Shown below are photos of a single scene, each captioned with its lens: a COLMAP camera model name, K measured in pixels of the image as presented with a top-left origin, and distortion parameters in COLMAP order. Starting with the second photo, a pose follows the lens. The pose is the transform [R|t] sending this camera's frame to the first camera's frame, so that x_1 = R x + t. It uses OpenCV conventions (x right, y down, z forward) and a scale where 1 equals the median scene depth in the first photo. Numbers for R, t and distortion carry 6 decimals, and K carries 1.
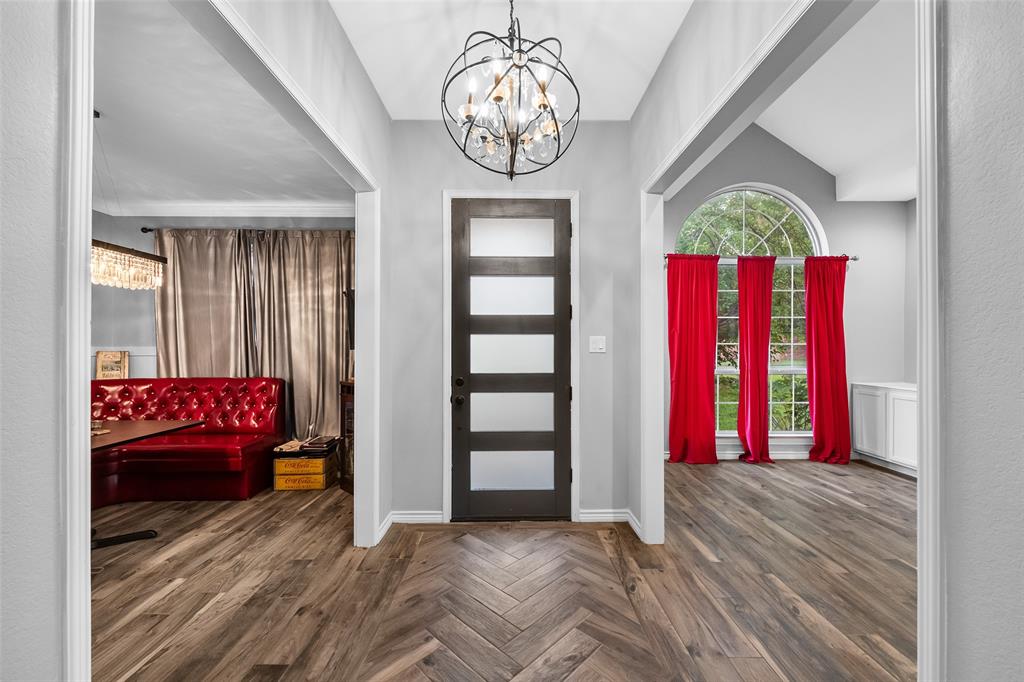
lens RADIAL K [[406.5, 0, 511.0], [0, 406.5, 342.0], [0, 0, 1]] dist [0.006566, -0.006166]
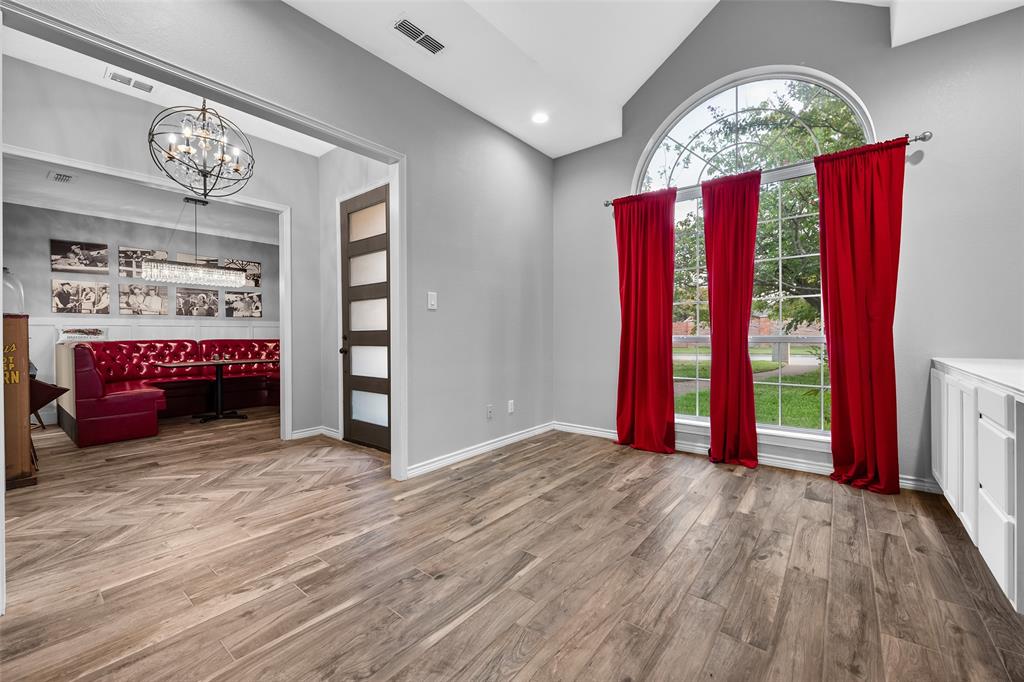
lens RADIAL K [[408.4, 0, 514.7], [0, 408.4, 332.9], [0, 0, 1]] dist [-0.002478, -0.000451]
pose [[0.774424, -0.007781, -0.632619, 1.093417], [0.016263, 0.999839, 0.007611, 0.076034], [0.632458, -0.016182, 0.774426, 0.288394]]
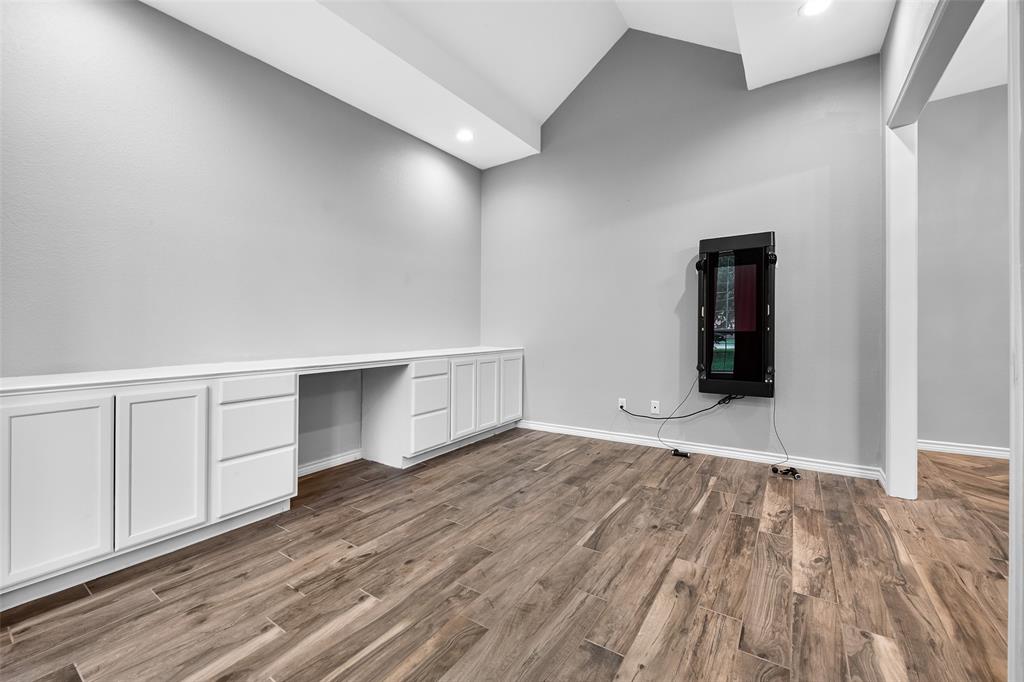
lens RADIAL K [[406.5, 0, 511.0], [0, 406.5, 342.0], [0, 0, 1]] dist [0.006566, -0.006166]
pose [[-0.818540, -0.008035, 0.574394, 0.464538], [0.004425, 0.999784, 0.020291, 0.083780], [-0.574433, 0.019151, -0.818328, 1.347645]]
